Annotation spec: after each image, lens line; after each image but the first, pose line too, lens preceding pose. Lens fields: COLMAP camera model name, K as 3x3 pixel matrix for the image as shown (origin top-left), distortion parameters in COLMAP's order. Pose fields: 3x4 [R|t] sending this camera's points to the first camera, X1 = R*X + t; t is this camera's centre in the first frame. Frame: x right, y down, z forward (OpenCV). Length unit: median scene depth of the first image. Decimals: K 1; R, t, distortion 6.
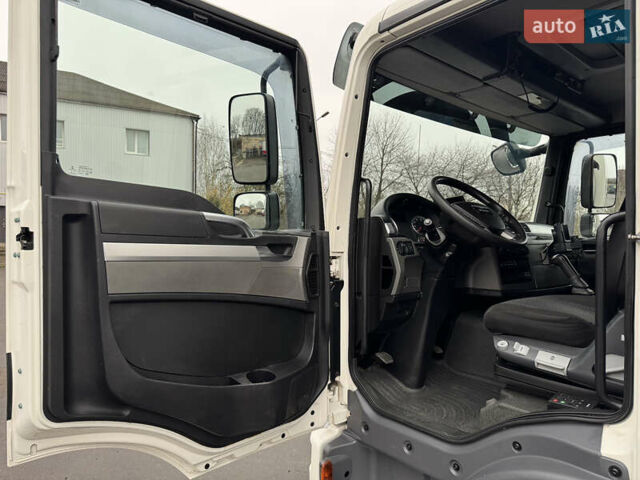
lens RADIAL K [[457.8, 0, 321.0], [0, 457.8, 243.1], [0, 0, 1]] dist [0.049048, -0.010286]
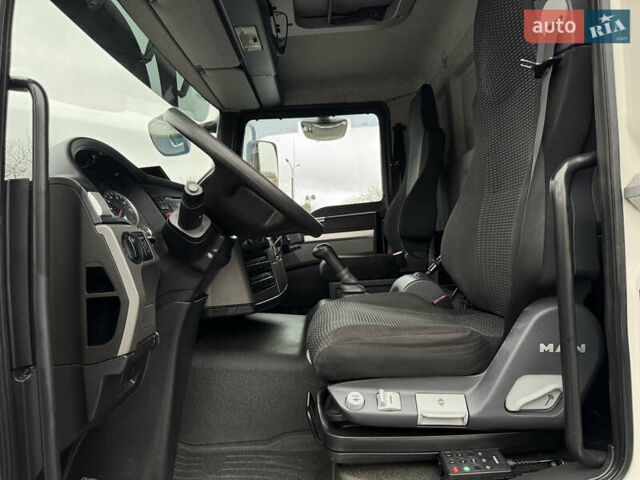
lens RADIAL K [[457.8, 0, 321.4], [0, 457.8, 239.5], [0, 0, 1]] dist [0.049048, -0.010286]
pose [[0.652298, -0.048981, 0.756378, -0.049835], [0.066084, 0.997785, 0.007623, 0.011964], [-0.755076, 0.045012, 0.654090, 0.546472]]
